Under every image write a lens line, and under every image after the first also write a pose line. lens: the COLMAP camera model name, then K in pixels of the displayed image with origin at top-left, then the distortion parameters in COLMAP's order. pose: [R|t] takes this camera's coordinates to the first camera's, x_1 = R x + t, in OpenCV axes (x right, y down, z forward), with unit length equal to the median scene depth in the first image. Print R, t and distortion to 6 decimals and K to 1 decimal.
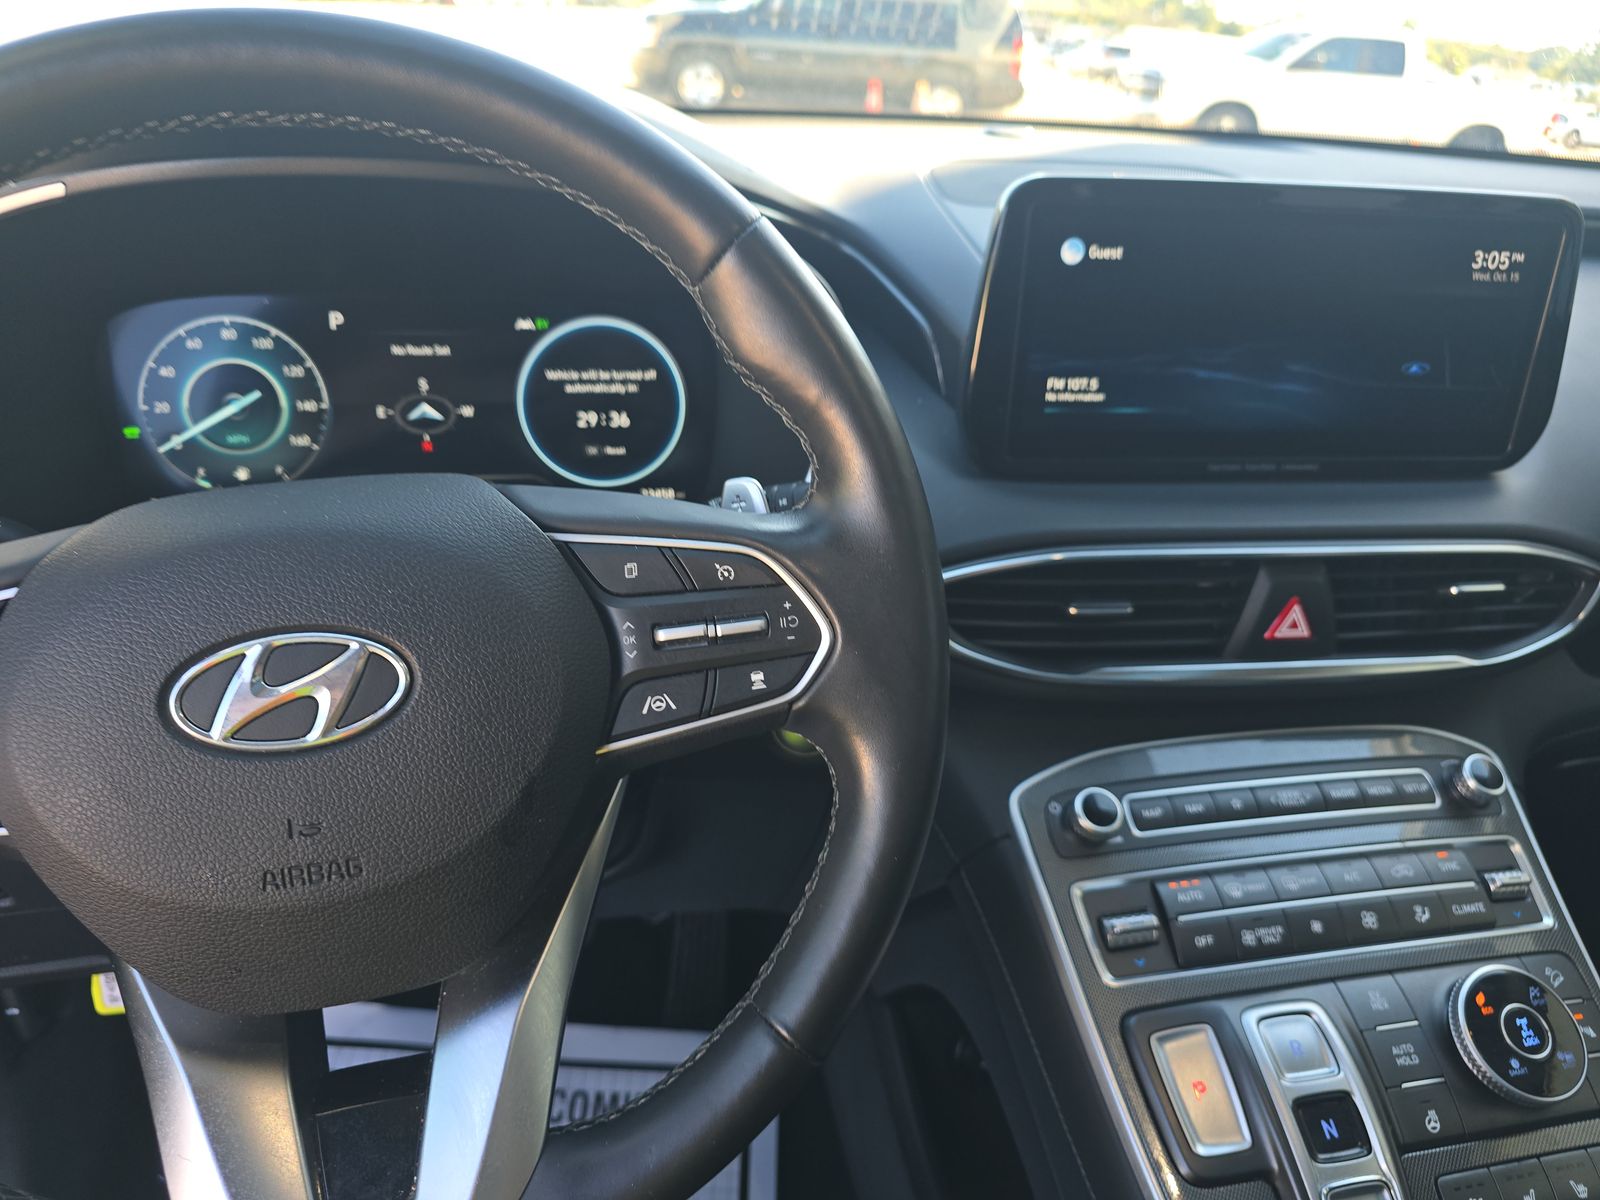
lens RADIAL K [[1109.2, 0, 798.4], [0, 1109.2, 590.4], [0, 0, 1]] dist [0.012330, -0.015511]
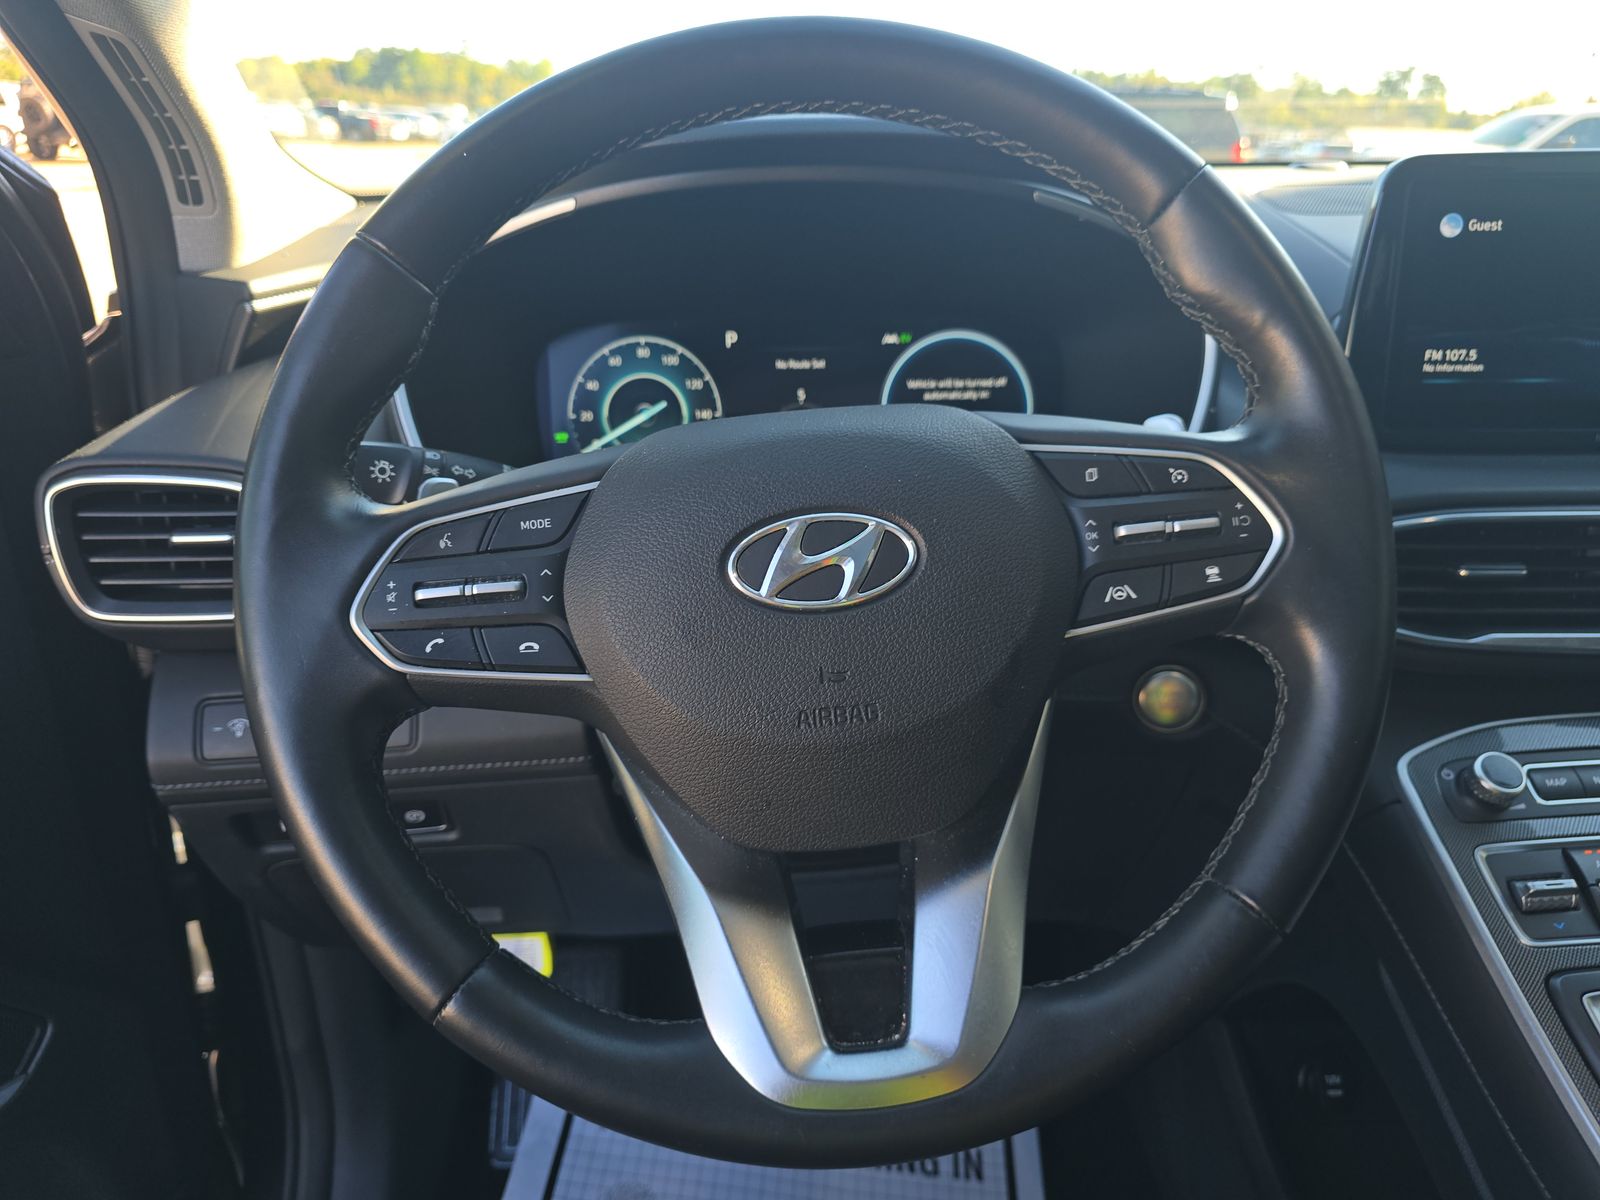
lens RADIAL K [[1109.2, 0, 788.3], [0, 1109.2, 595.1], [0, 0, 1]] dist [0.012330, -0.015511]
pose [[0.983205, 0.000083, -0.182506, -0.165239], [-0.018417, 0.994940, -0.098766, 0.145660], [0.181574, 0.100469, 0.978232, -0.090458]]
